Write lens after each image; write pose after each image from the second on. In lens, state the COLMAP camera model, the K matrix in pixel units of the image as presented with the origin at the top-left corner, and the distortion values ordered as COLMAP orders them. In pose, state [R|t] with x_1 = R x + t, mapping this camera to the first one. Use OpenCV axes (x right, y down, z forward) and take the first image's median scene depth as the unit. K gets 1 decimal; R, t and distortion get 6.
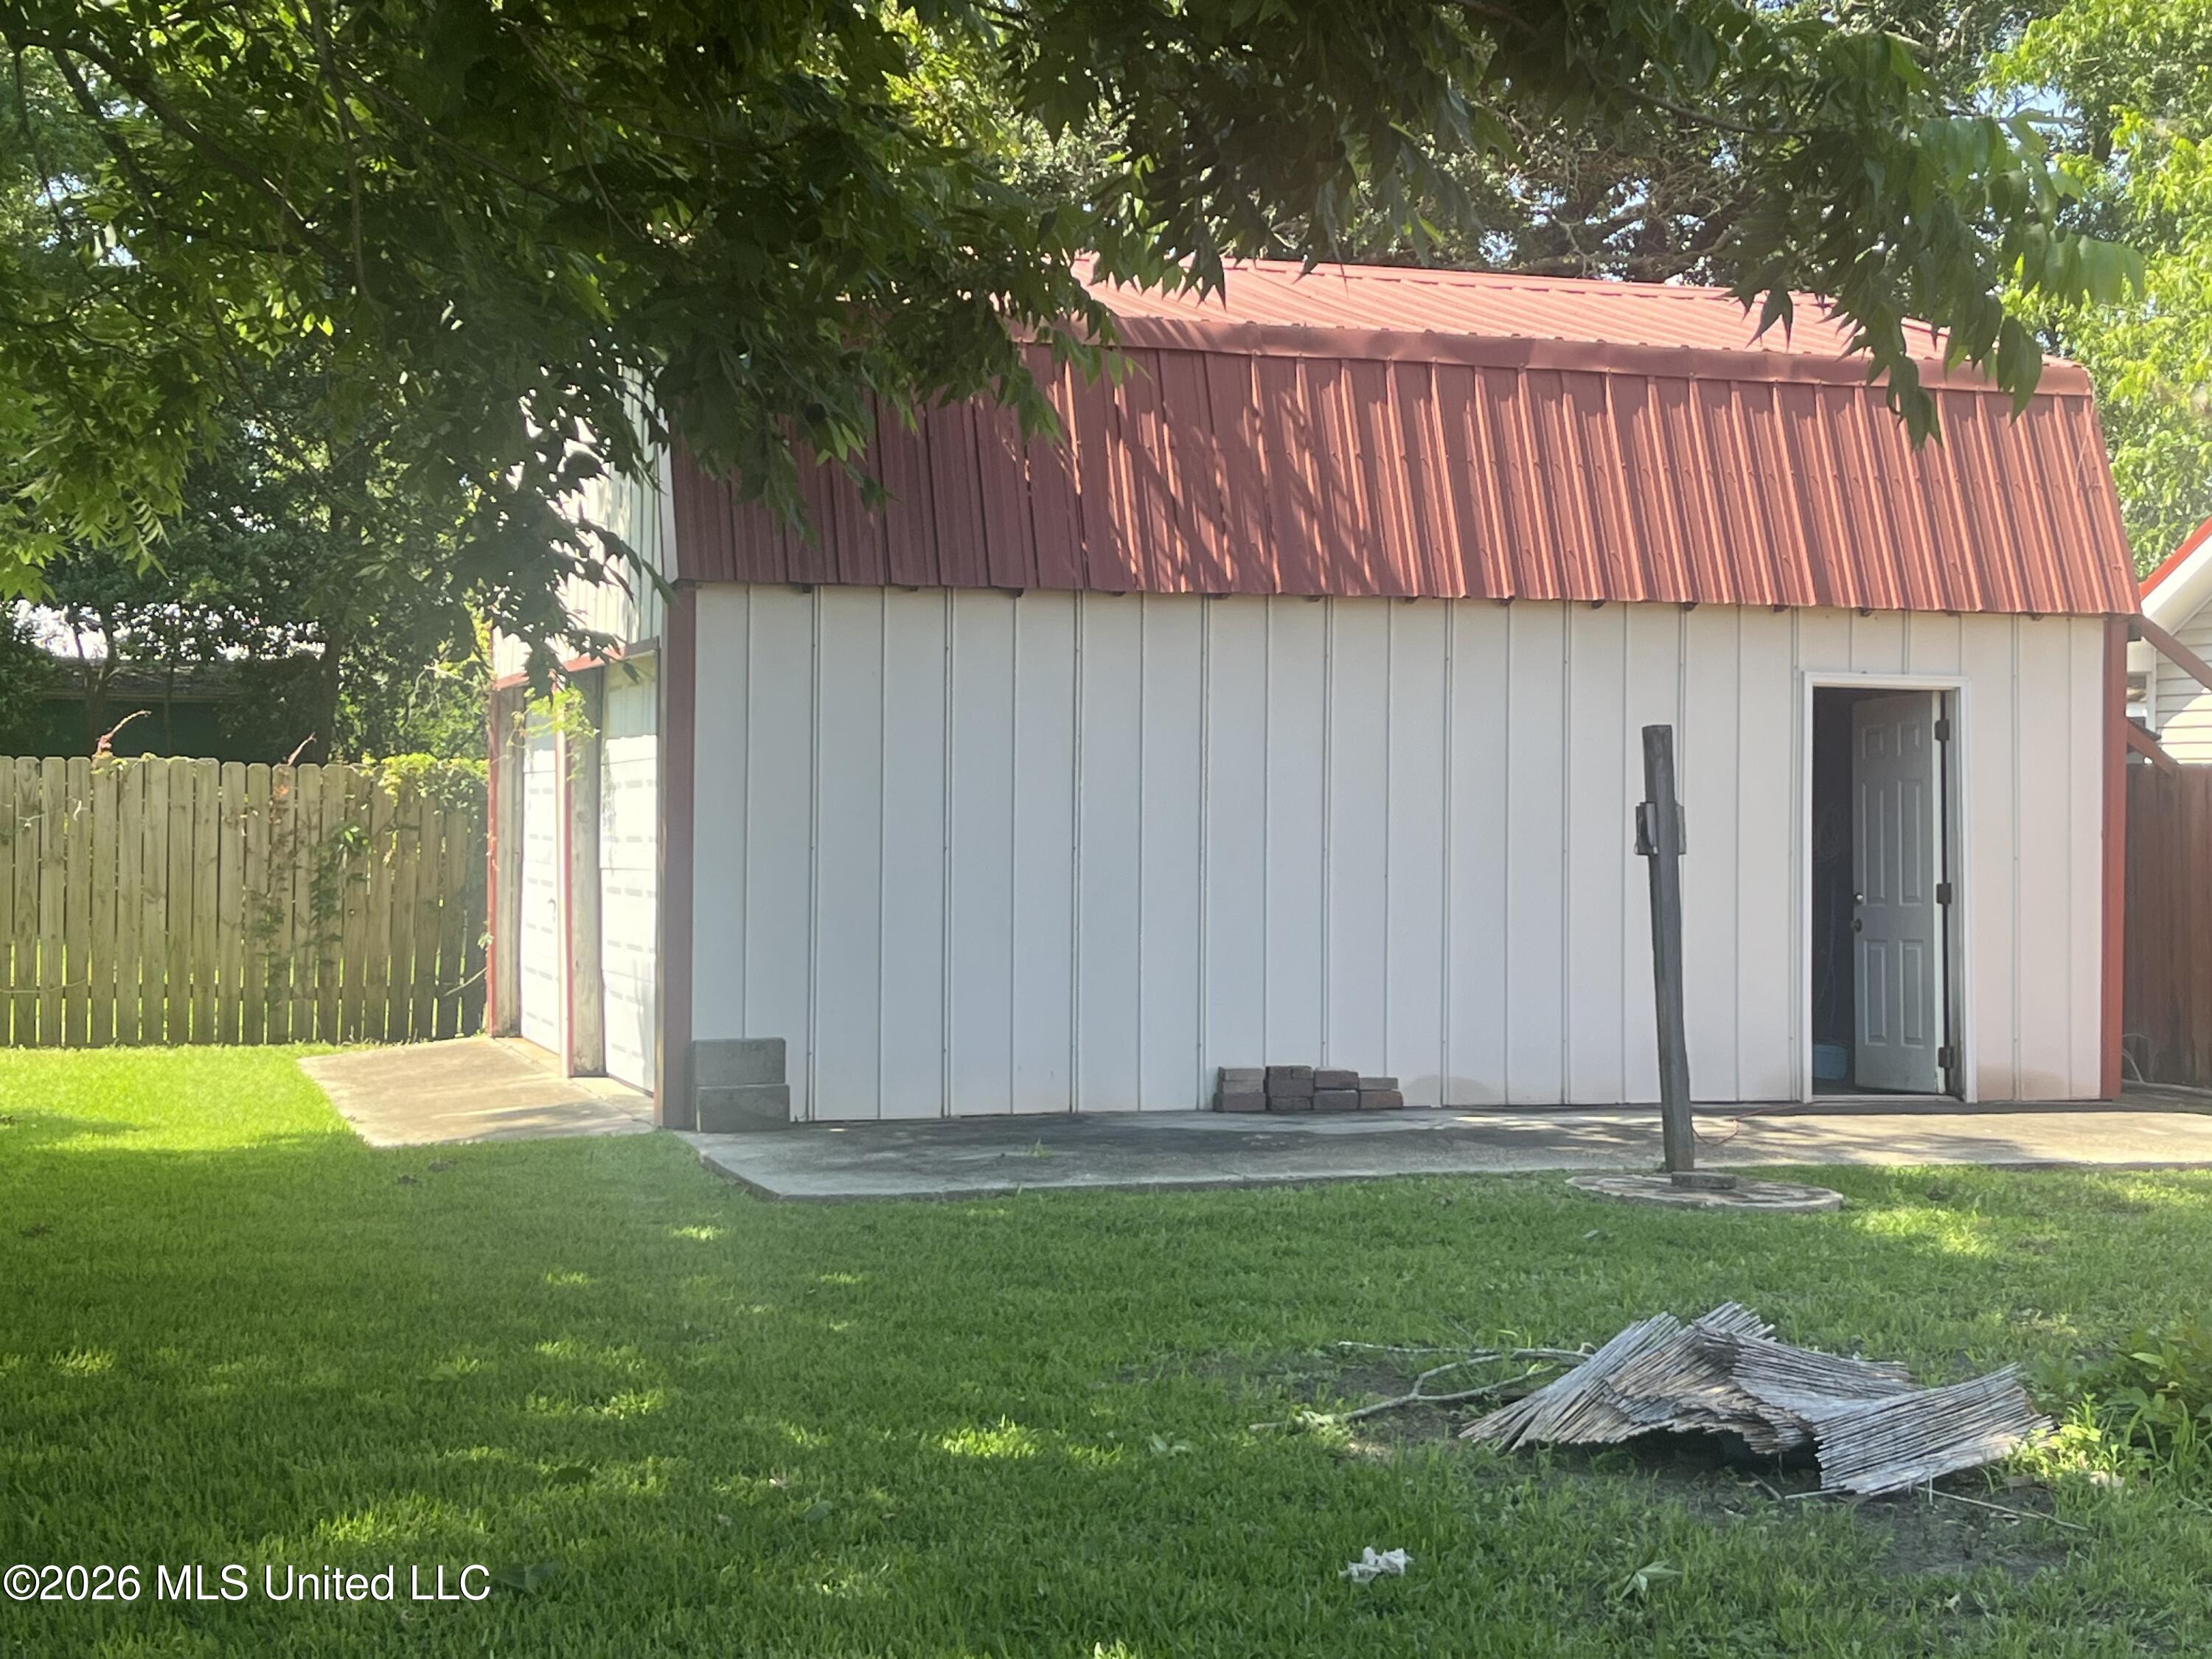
lens RADIAL K [[2912.9, 0, 1106.0], [0, 2912.9, 829.5], [0, 0, 1]] dist [0.028268, 0.011237]
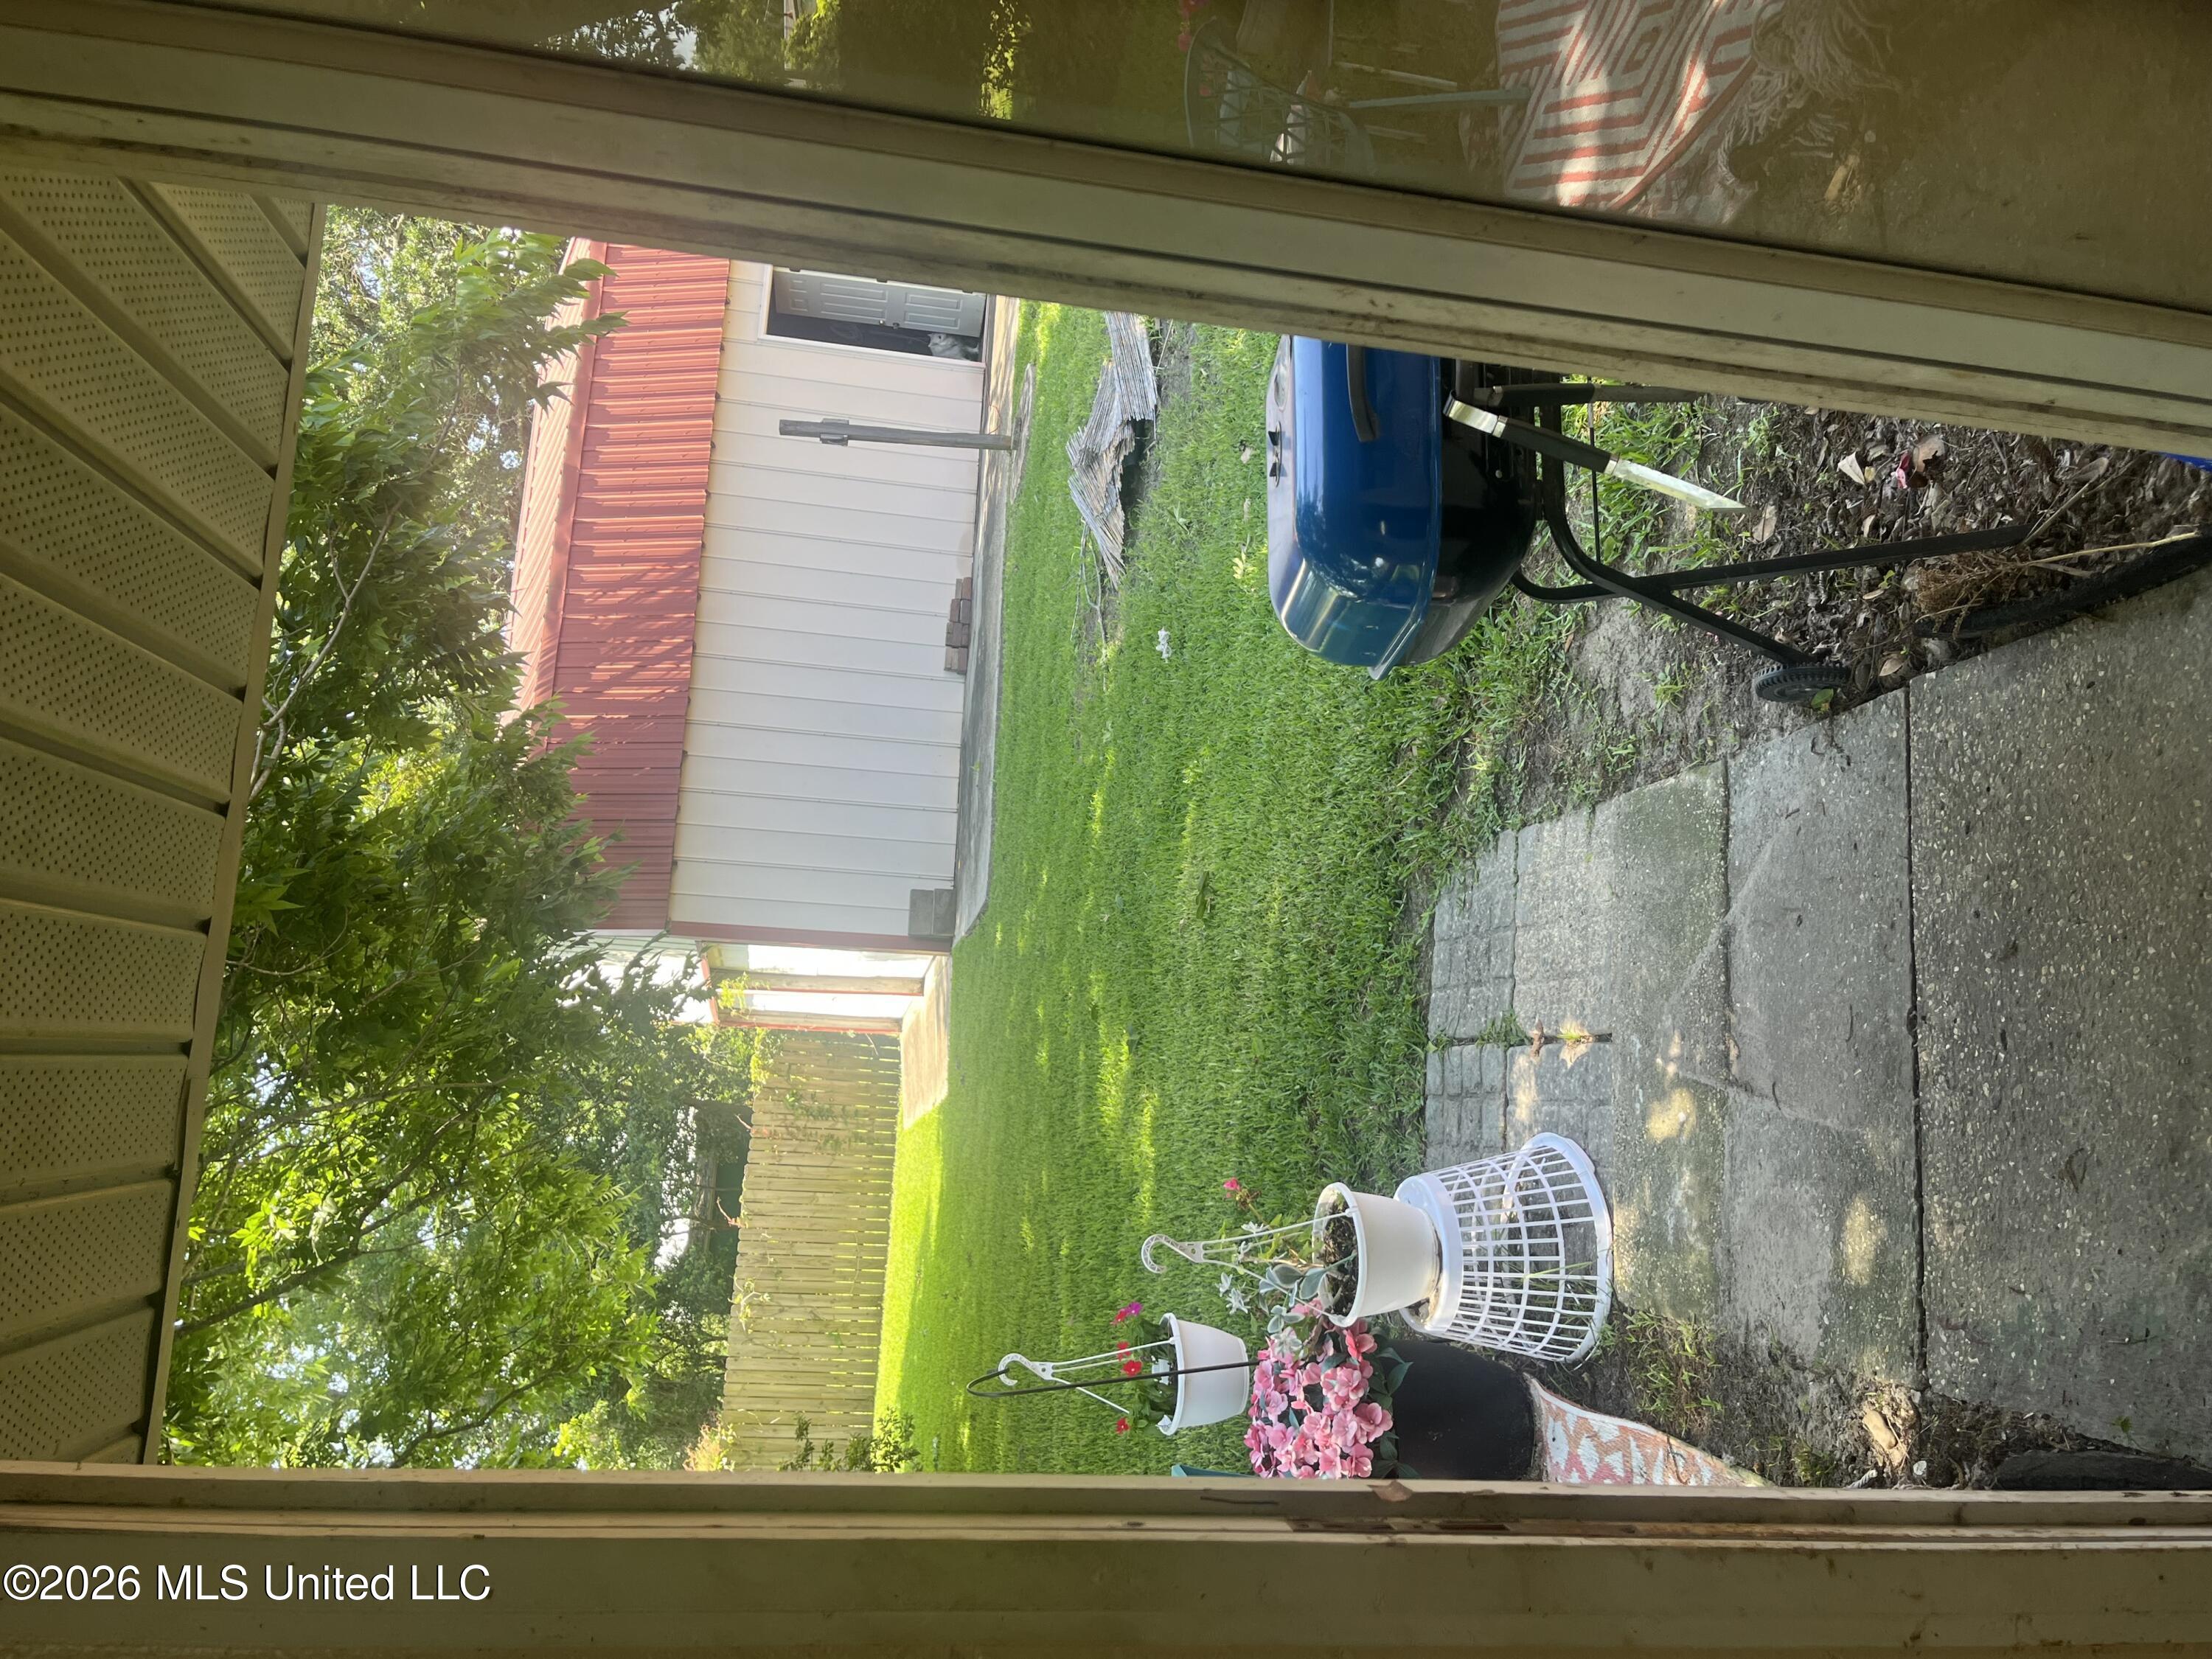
lens RADIAL K [[1644.4, 0, 1118.9], [0, 1644.4, 808.0], [0, 0, 1]] dist [0.076100, -0.114683]
pose [[0.091037, -0.993156, -0.073164, 0.038756], [0.982838, 0.077769, 0.167275, 0.019678], [-0.160440, -0.087136, 0.983192, -0.112791]]
